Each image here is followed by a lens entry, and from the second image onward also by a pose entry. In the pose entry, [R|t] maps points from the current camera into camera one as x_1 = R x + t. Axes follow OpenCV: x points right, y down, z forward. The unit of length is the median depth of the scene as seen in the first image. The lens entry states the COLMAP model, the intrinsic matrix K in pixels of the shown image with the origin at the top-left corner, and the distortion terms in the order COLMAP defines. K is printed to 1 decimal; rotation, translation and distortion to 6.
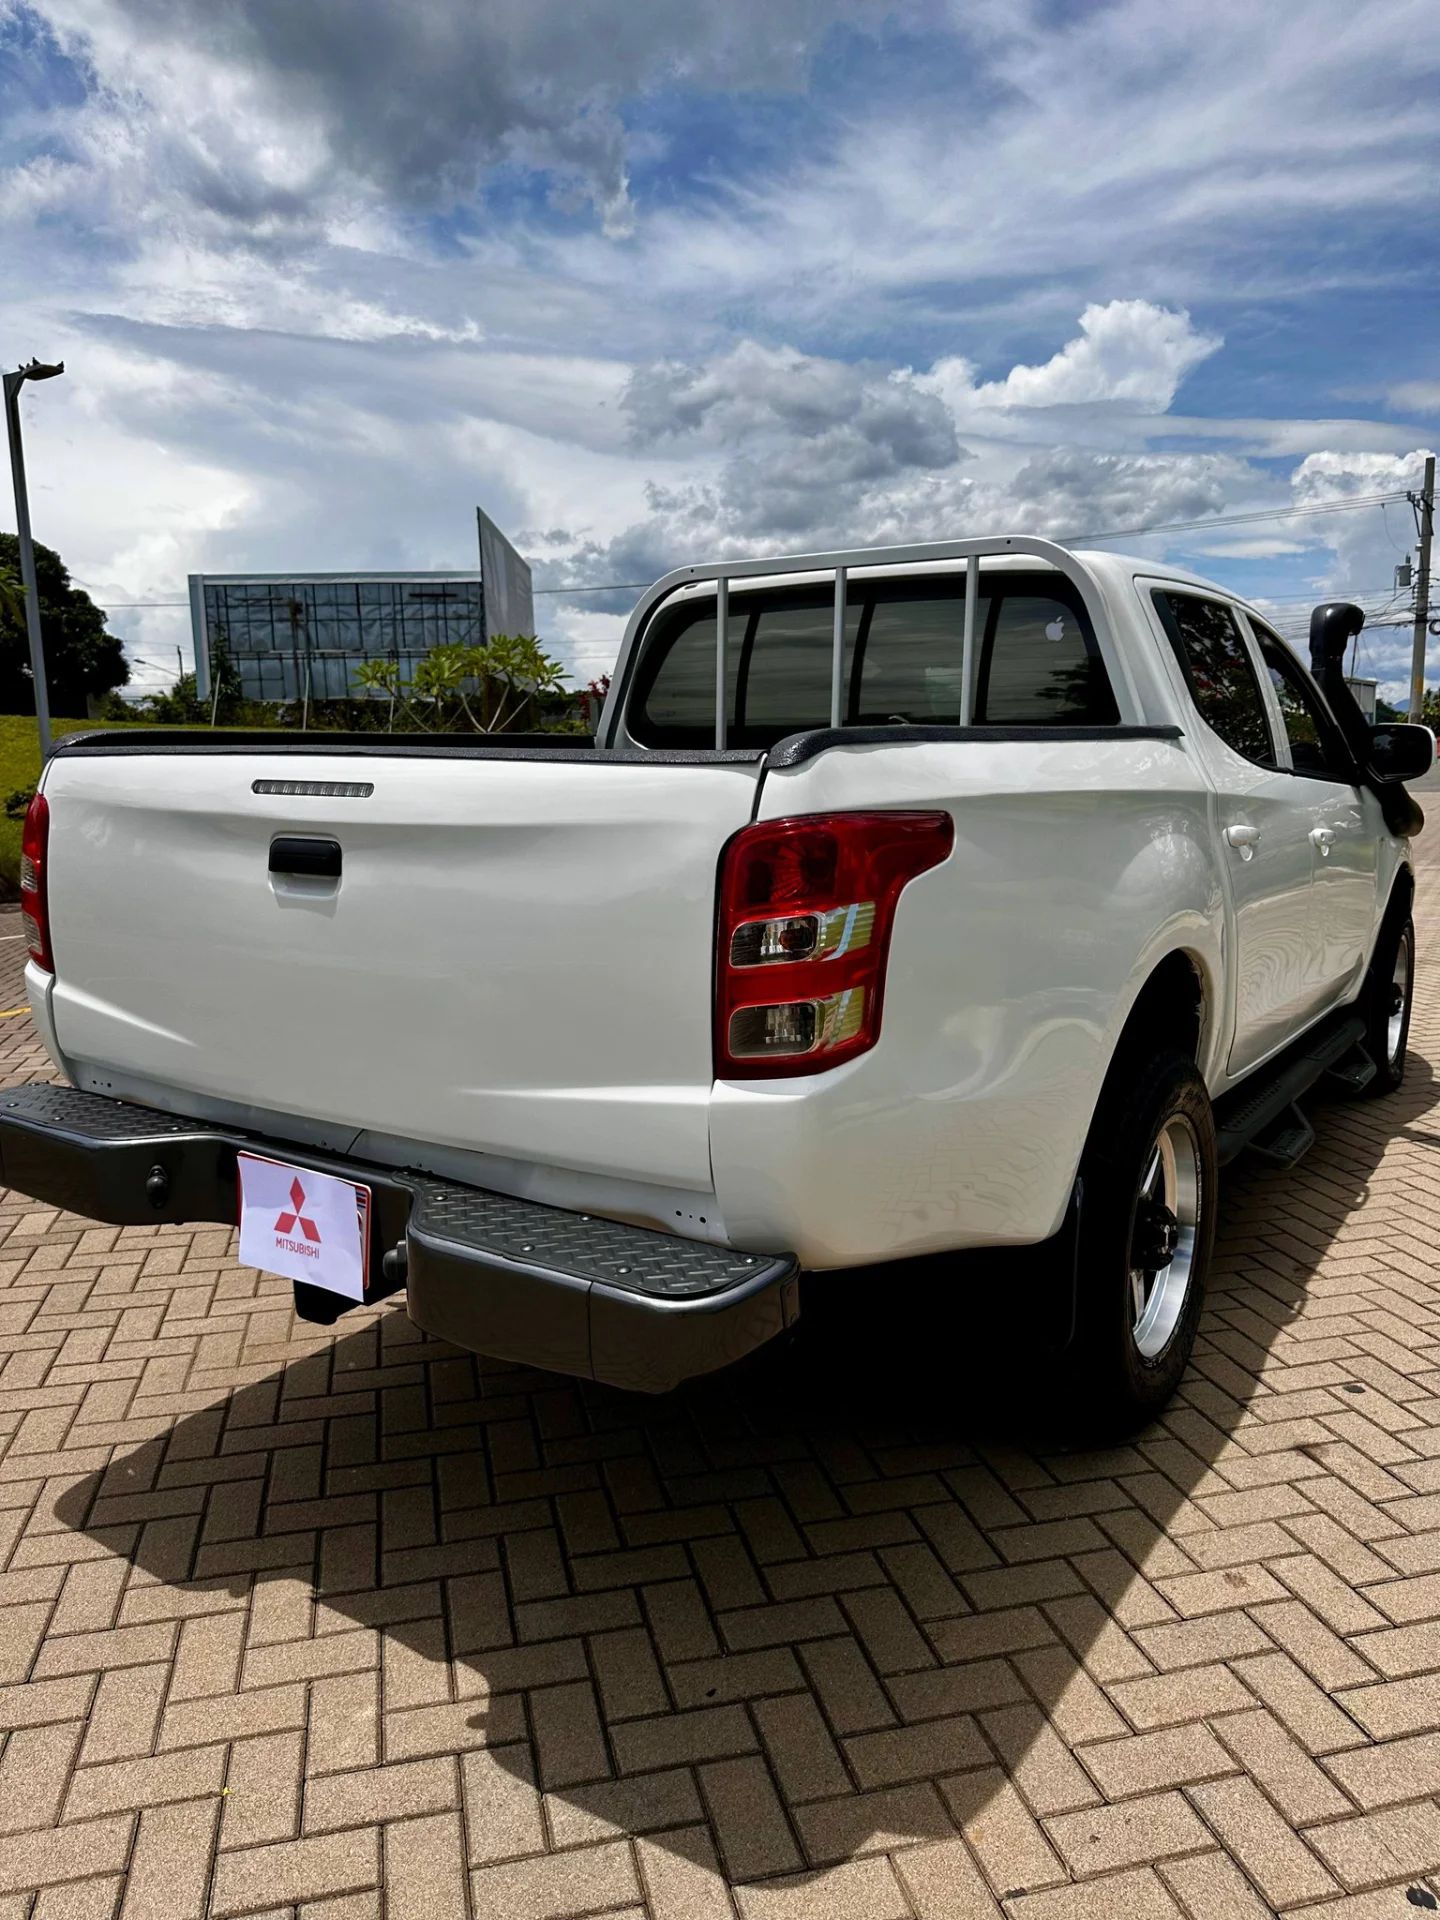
lens RADIAL K [[1346.4, 0, 725.0], [0, 1346.4, 956.5], [0, 0, 1]] dist [-0.028238, -0.010448]
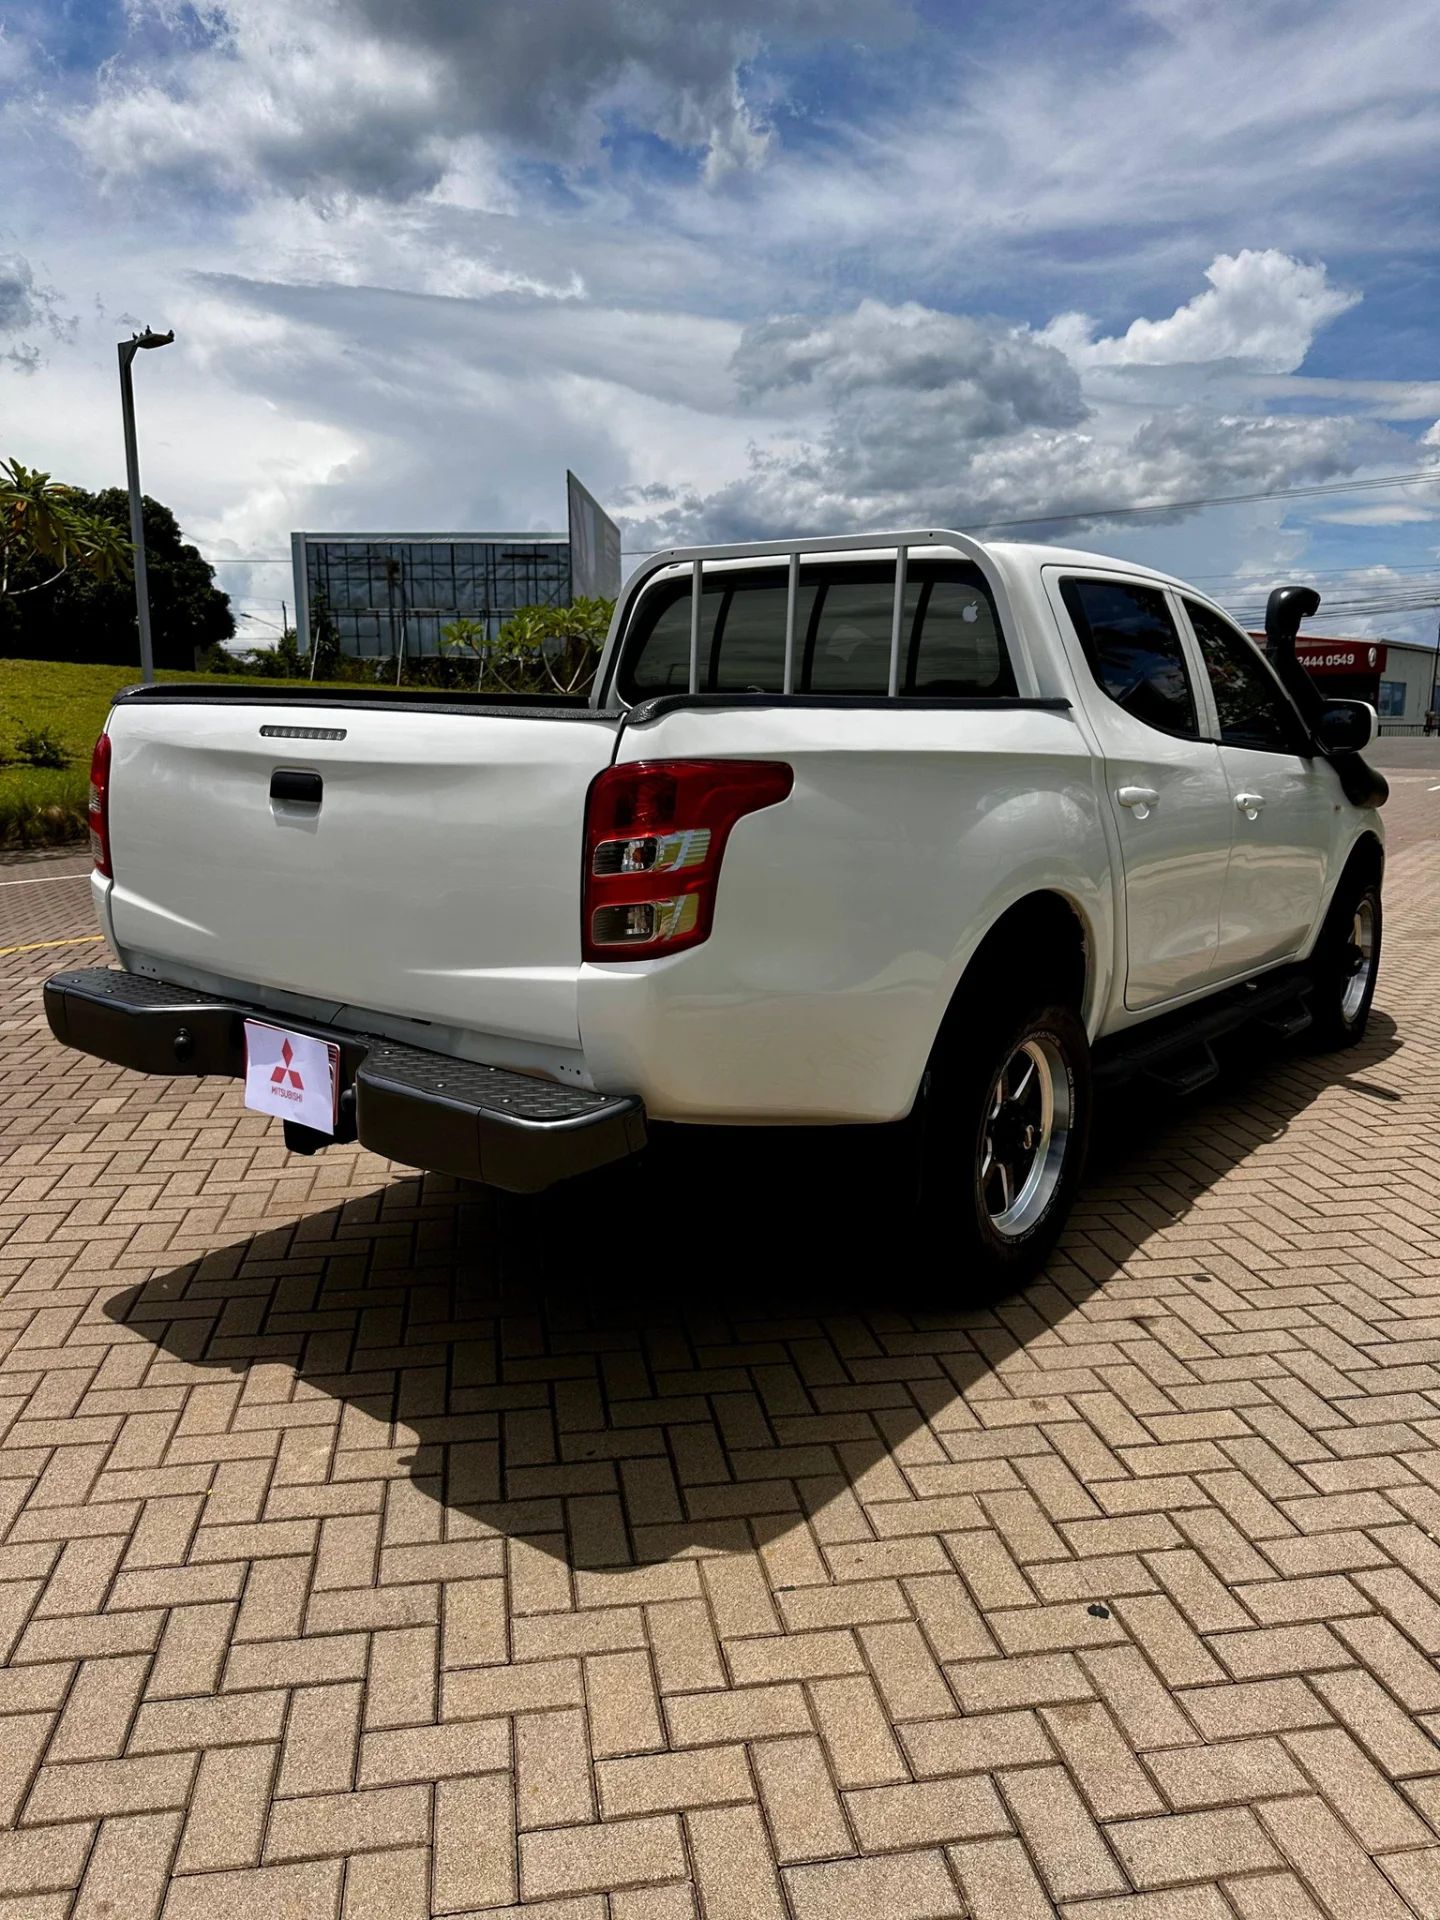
lens RADIAL K [[1346.4, 0, 717.1], [0, 1346.4, 953.6], [0, 0, 1]] dist [-0.028238, -0.010448]
pose [[0.997079, 0.032468, -0.069138, 0.158241], [-0.030778, 0.999204, 0.025367, 0.034894], [0.069907, -0.023165, 0.997285, -0.220460]]
